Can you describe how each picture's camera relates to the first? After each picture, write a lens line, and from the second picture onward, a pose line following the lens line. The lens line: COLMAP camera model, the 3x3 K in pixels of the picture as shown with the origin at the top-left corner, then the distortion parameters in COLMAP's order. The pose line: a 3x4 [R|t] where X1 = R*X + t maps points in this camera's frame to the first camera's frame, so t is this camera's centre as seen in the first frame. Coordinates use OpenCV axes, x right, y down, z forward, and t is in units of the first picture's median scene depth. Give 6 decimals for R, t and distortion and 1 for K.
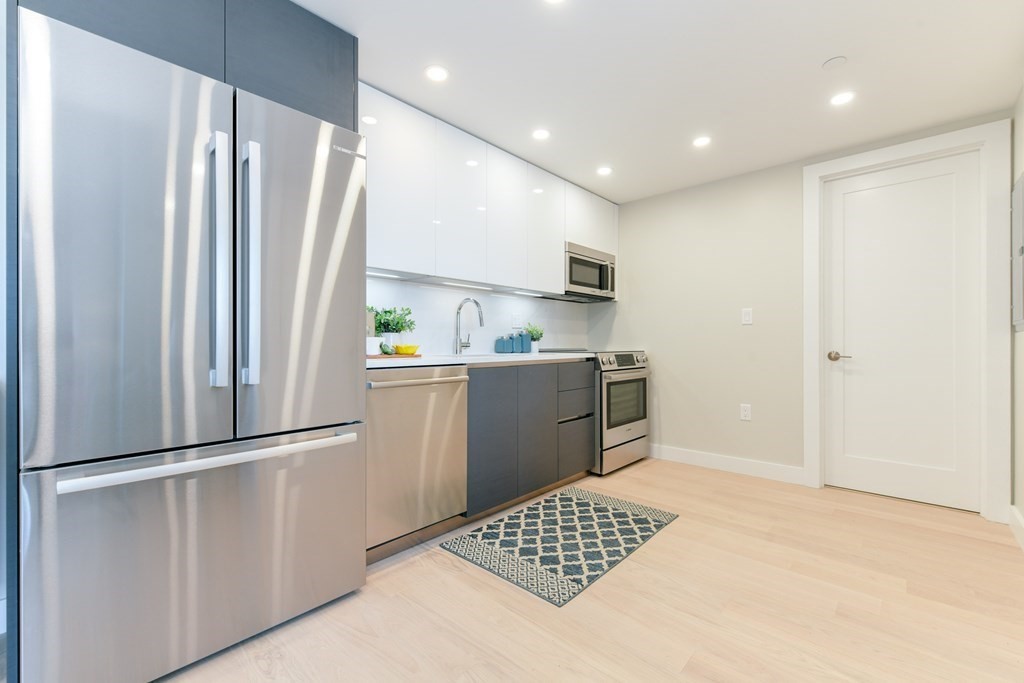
lens RADIAL K [[431.0, 0, 516.7], [0, 431.0, 343.3], [0, 0, 1]] dist [-0.000399, -0.000240]
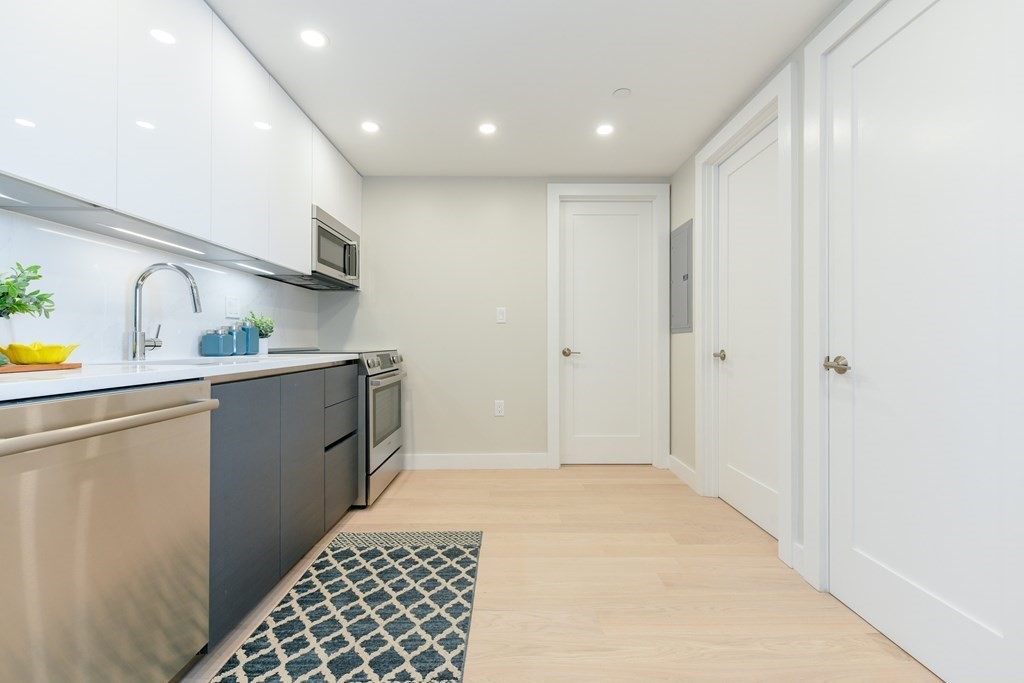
lens RADIAL K [[429.9, 0, 517.2], [0, 429.9, 340.4], [0, 0, 1]] dist [-0.001849, -0.000467]
pose [[0.727588, 0.002604, 0.686010, -0.178866], [-0.000599, 0.999995, -0.003160, 0.001410], [-0.686014, 0.001888, 0.727586, 0.278909]]
